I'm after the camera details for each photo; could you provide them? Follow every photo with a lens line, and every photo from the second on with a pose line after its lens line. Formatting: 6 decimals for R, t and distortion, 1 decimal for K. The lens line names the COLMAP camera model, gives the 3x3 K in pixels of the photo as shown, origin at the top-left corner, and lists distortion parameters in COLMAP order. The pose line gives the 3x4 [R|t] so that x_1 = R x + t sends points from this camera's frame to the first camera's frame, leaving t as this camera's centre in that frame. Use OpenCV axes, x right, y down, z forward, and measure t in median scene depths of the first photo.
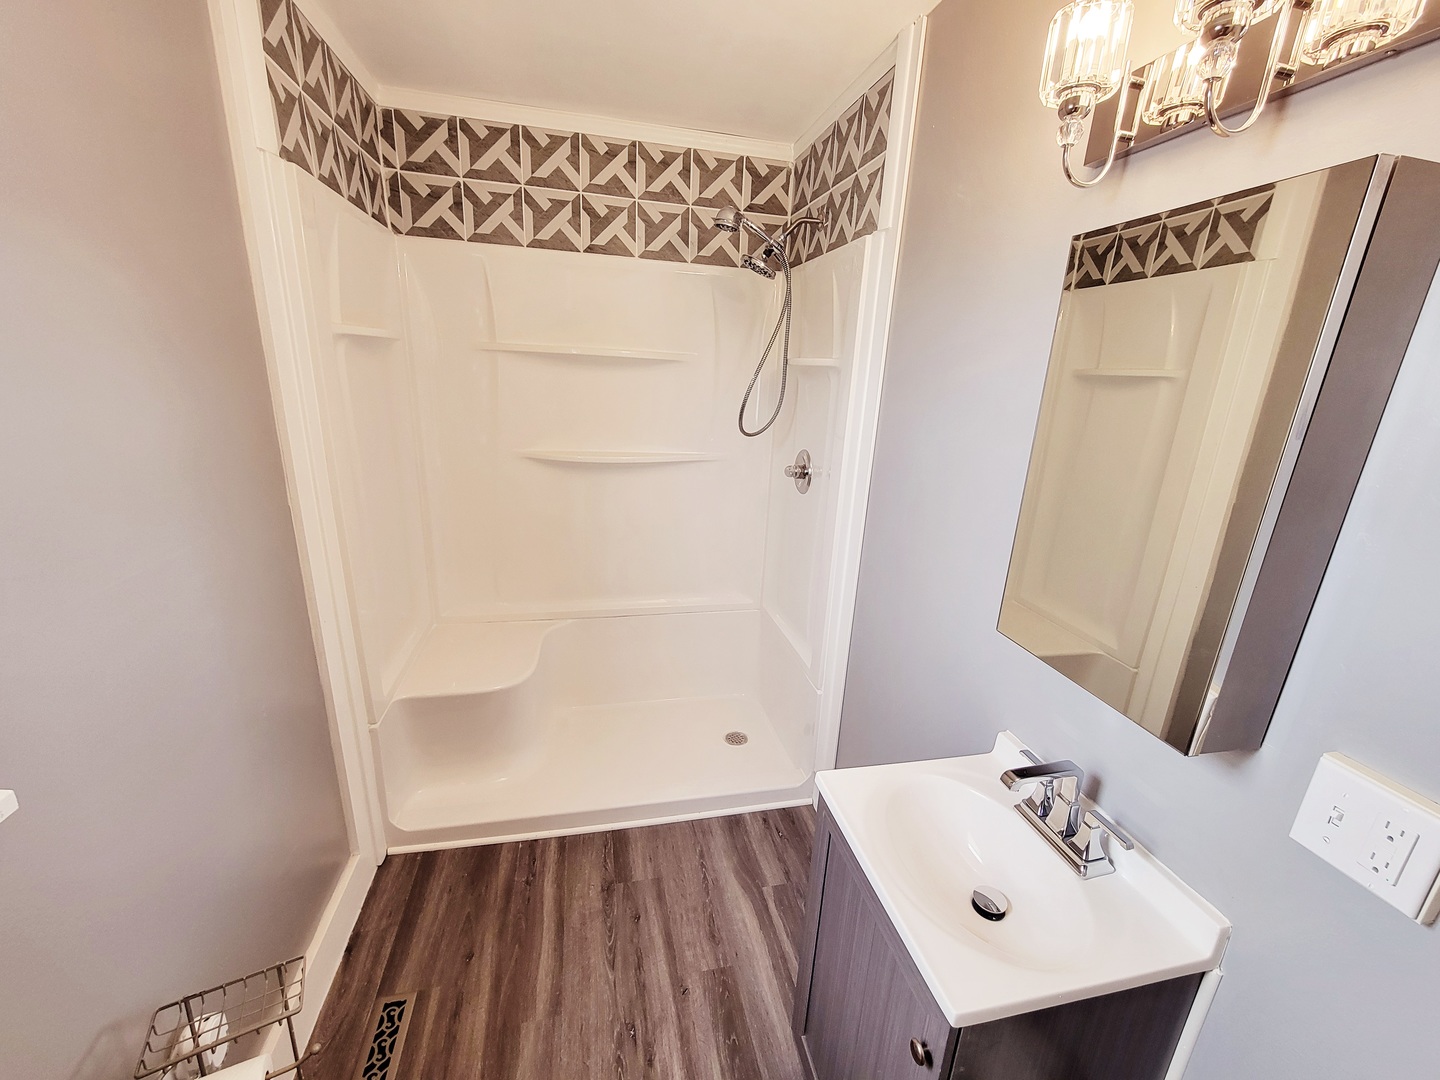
lens RADIAL K [[586.1, 0, 729.9], [0, 586.1, 554.7], [0, 0, 1]] dist [-0.001145, -0.000828]
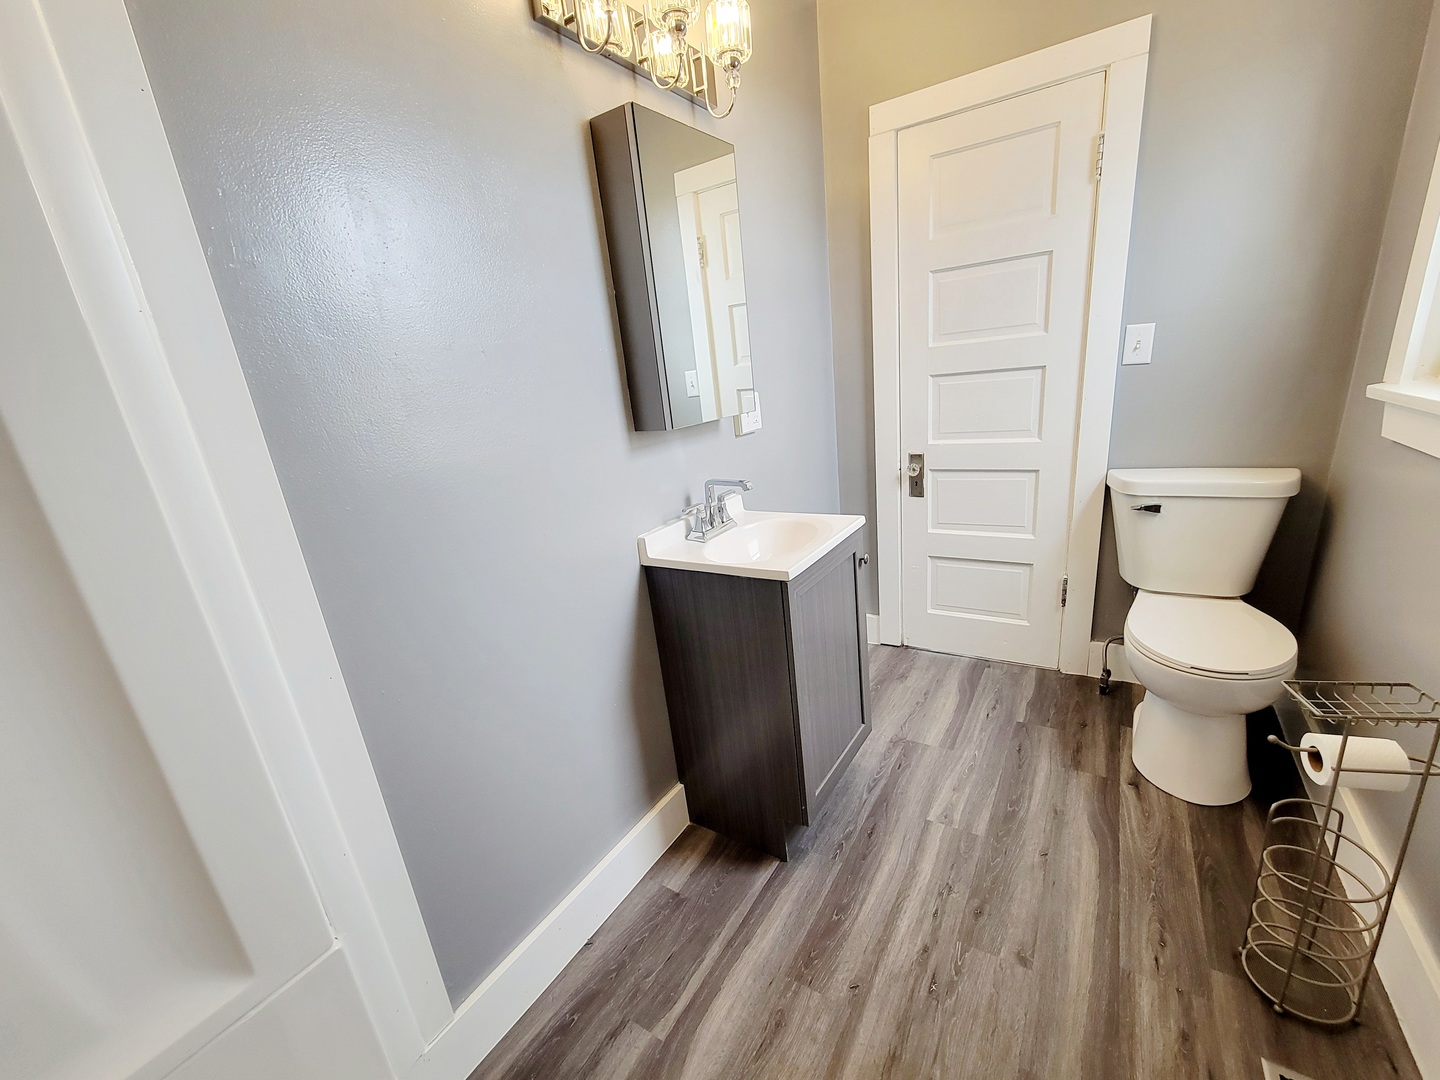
lens RADIAL K [[586.1, 0, 730.0], [0, 586.1, 551.7], [0, 0, 1]] dist [-0.001145, -0.000828]
pose [[-0.697162, -0.190704, 0.691084, -0.328001], [0.274123, 0.819811, 0.502760, -0.153995], [-0.662436, 0.539947, -0.519265, 0.998155]]
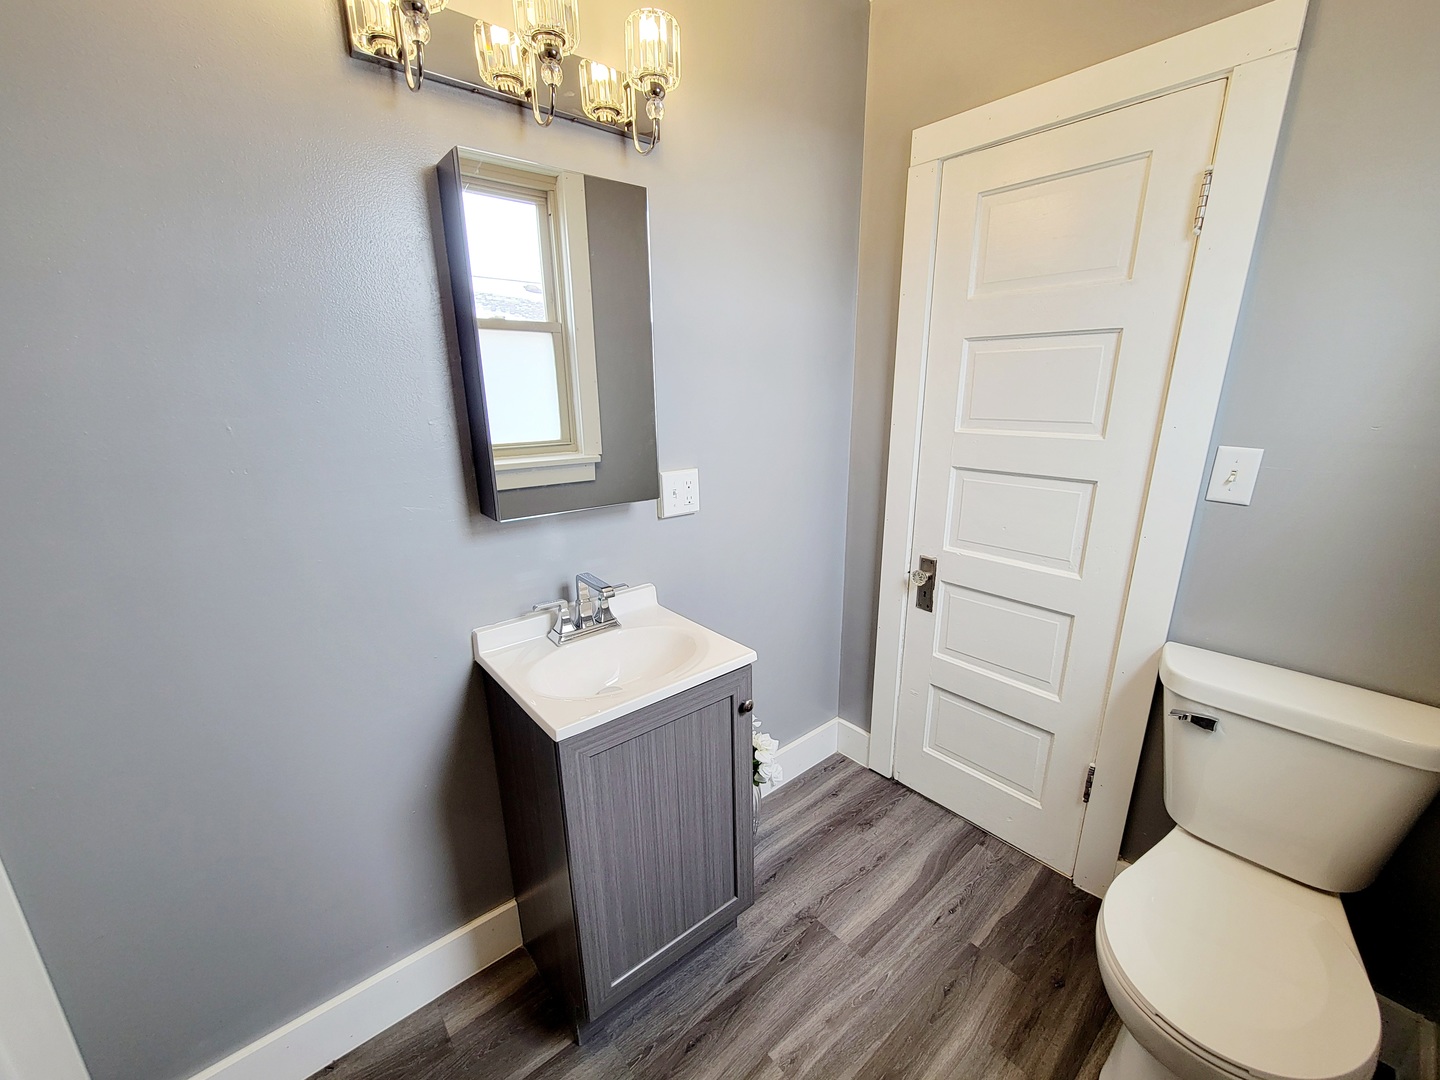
lens RADIAL K [[586.1, 0, 729.4], [0, 586.1, 552.8], [0, 0, 1]] dist [-0.001145, -0.000828]
pose [[-0.451065, -0.285704, 0.845526, -0.390414], [0.248516, 0.869702, 0.426449, -0.107236], [-0.857193, 0.402483, -0.321290, 0.584469]]
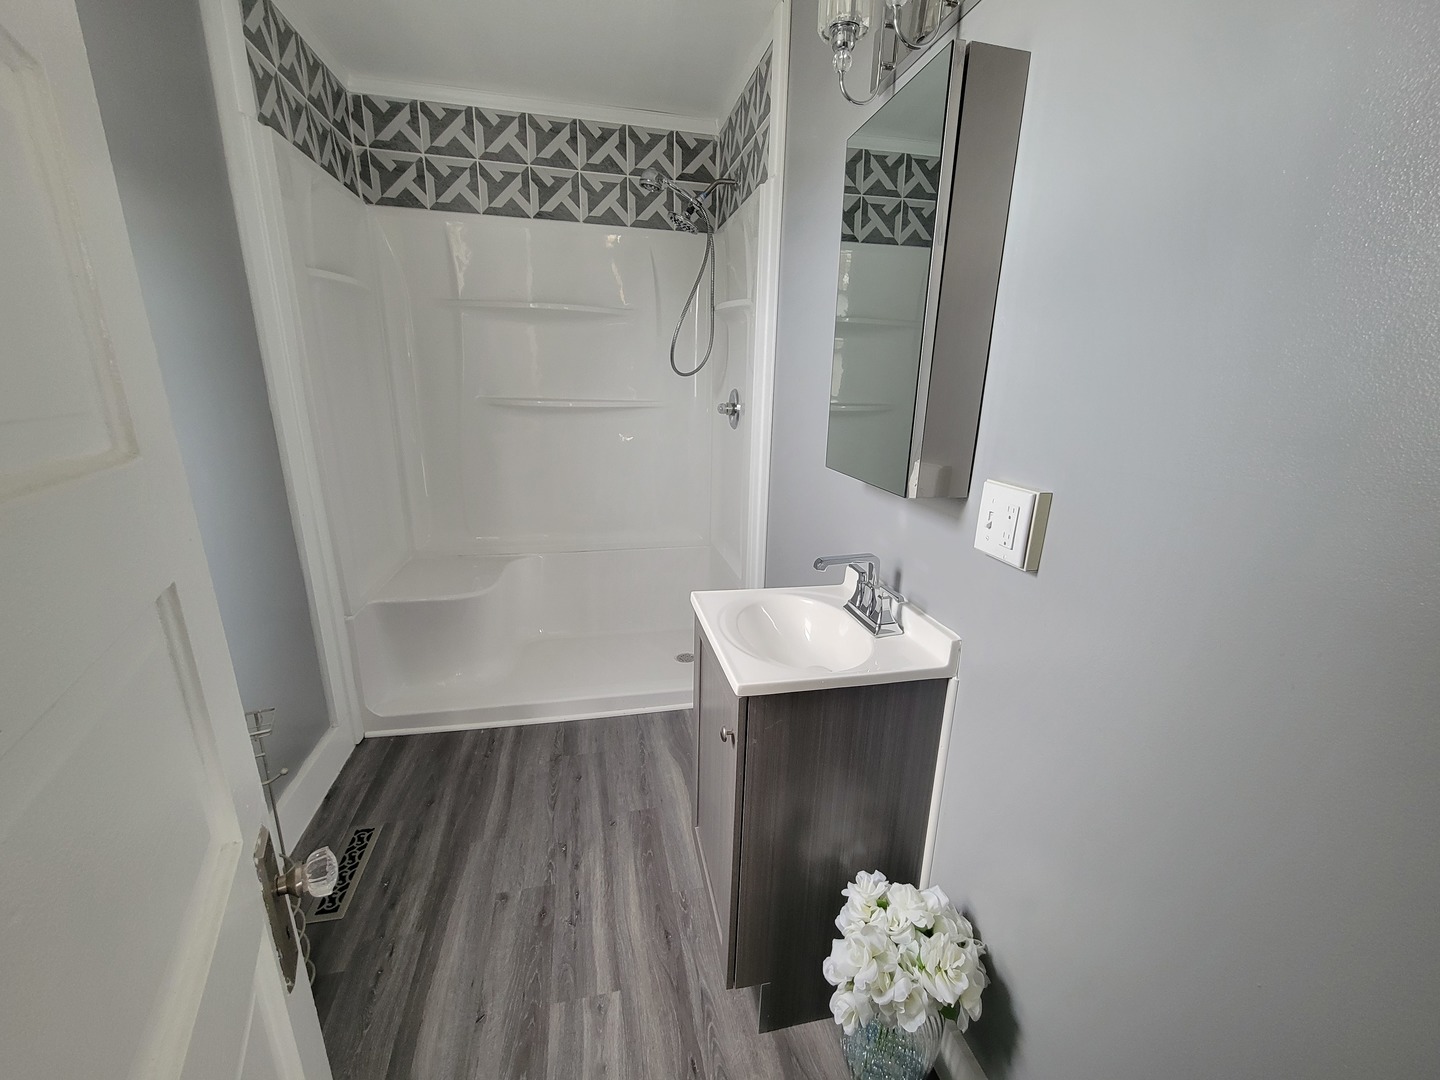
lens RADIAL K [[586.1, 0, 728.5], [0, 586.1, 553.0], [0, 0, 1]] dist [-0.001145, -0.000828]
pose [[0.999706, -0.023091, -0.007384, 0.145011], [0.022982, 0.999630, -0.014542, 0.188326], [0.007717, 0.014368, 0.999867, -0.146443]]
